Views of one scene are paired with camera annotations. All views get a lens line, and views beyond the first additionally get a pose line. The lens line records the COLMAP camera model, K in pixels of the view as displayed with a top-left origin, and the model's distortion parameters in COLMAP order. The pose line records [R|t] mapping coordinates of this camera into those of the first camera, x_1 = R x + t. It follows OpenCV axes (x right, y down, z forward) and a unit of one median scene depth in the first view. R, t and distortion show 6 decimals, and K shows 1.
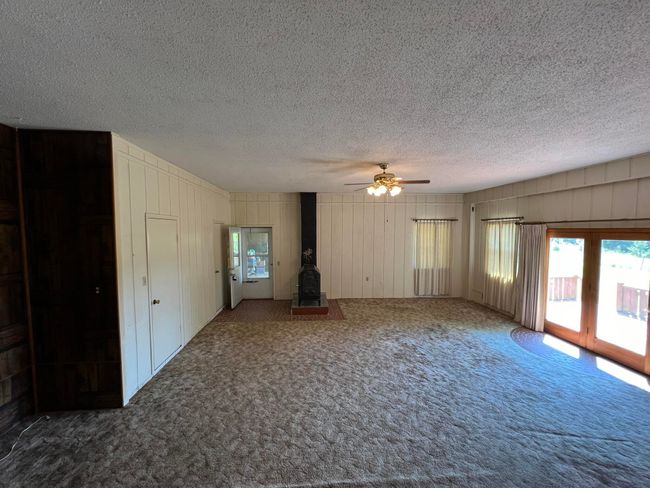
lens RADIAL K [[259.2, 0, 322.2], [0, 259.2, 244.3], [0, 0, 1]] dist [0.000219, 0.000238]
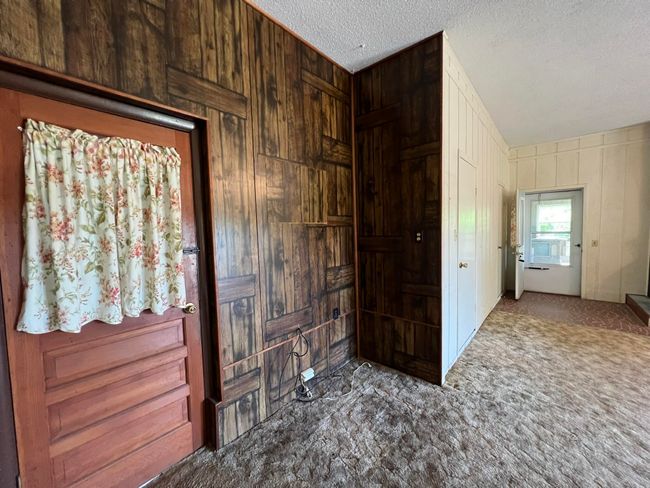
lens RADIAL K [[259.2, 0, 326.0], [0, 259.2, 243.8], [0, 0, 1]] dist [0.000219, 0.000238]
pose [[0.700110, 0.027436, -0.713508, -0.475520], [-0.014236, 0.999599, 0.024469, 0.183687], [0.713893, -0.006973, 0.700220, 0.198795]]
